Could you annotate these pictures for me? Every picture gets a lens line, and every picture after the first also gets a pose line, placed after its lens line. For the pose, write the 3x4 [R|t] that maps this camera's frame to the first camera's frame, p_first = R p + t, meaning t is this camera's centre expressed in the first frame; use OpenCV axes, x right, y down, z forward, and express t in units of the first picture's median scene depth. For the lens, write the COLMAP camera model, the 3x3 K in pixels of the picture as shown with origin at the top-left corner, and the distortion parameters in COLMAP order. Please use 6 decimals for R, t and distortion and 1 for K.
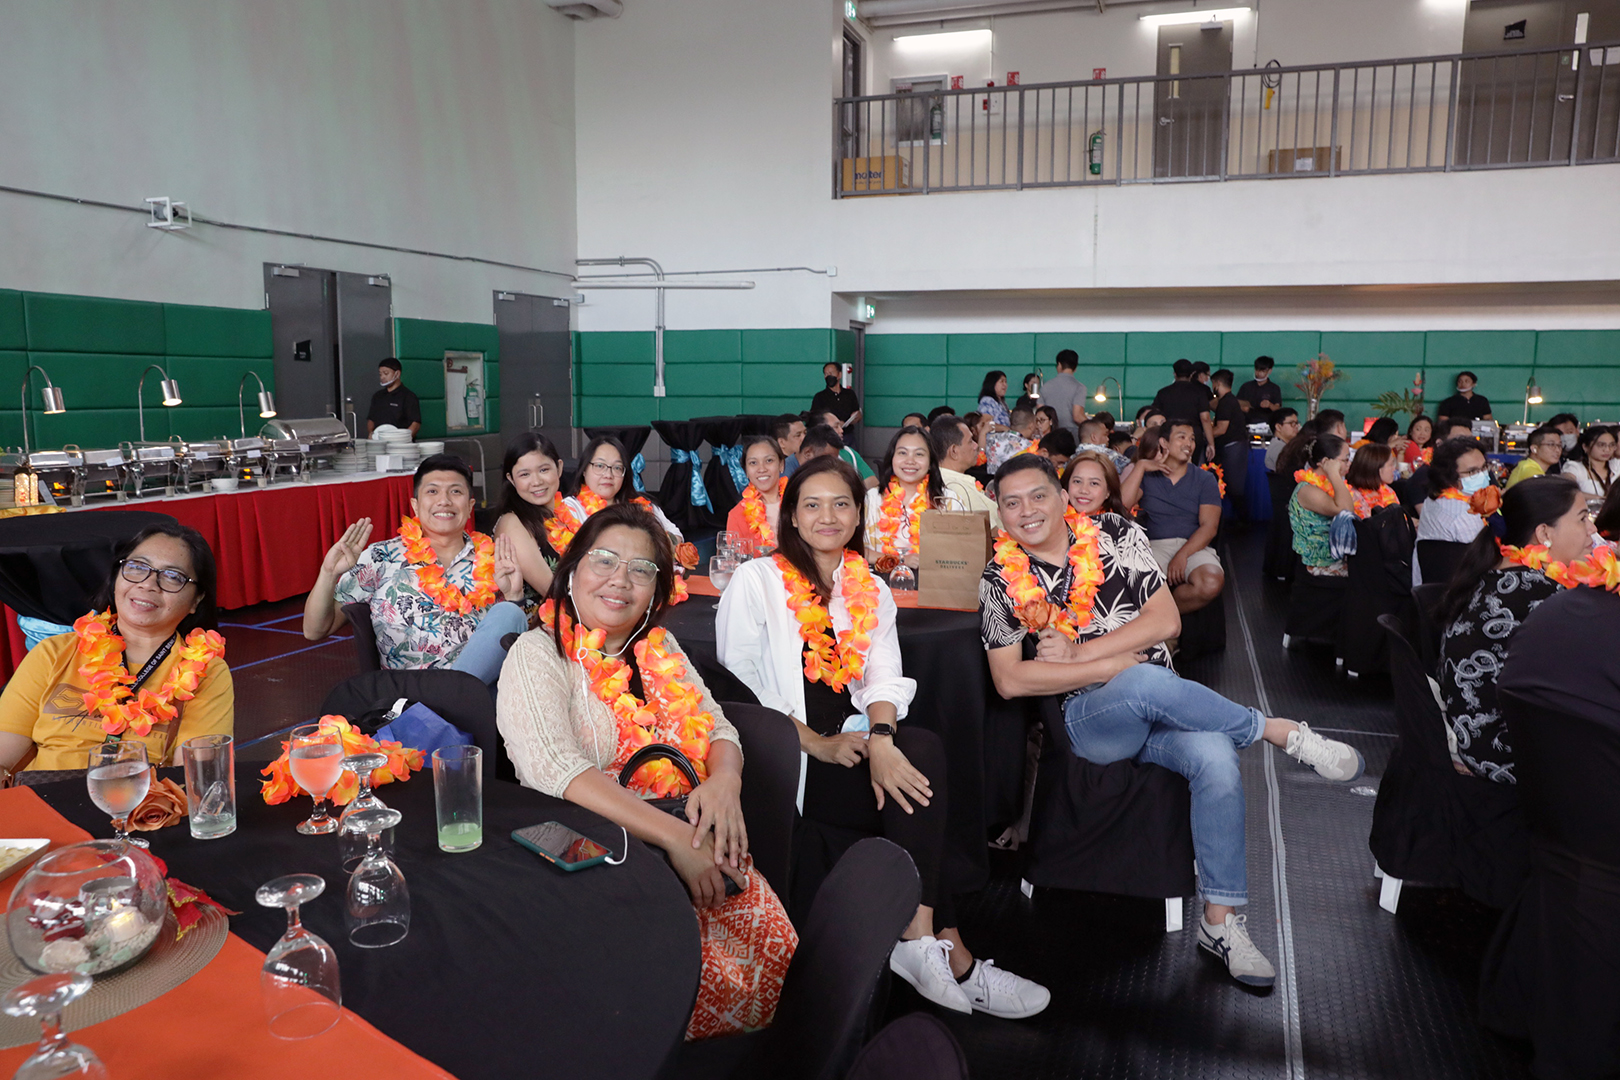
lens RADIAL K [[1202.4, 0, 810.7], [0, 1202.4, 540.3], [0, 0, 1]] dist [-0.024069, 0.006467]
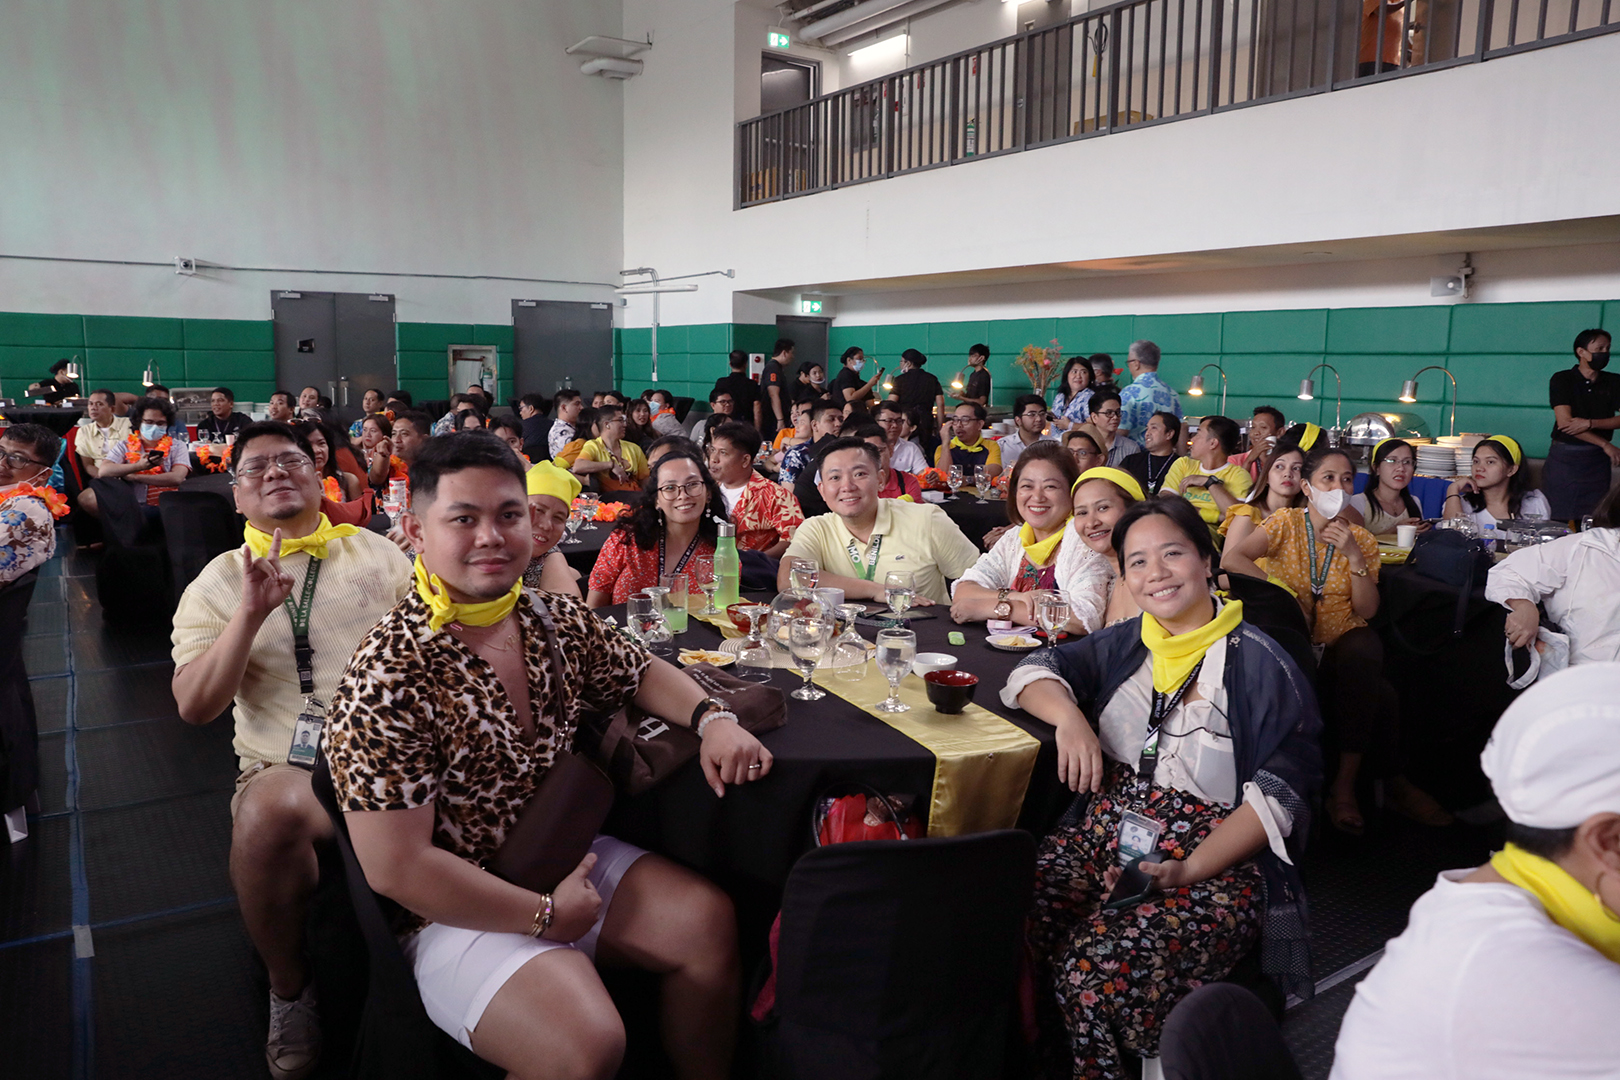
lens RADIAL K [[1202.4, 0, 802.9], [0, 1202.4, 540.5], [0, 0, 1]] dist [-0.024069, 0.006467]
pose [[0.795742, 0.089723, -0.598953, 0.779253], [-0.086222, 0.995675, 0.034602, -0.014276], [0.599467, 0.024109, 0.800036, 0.124334]]
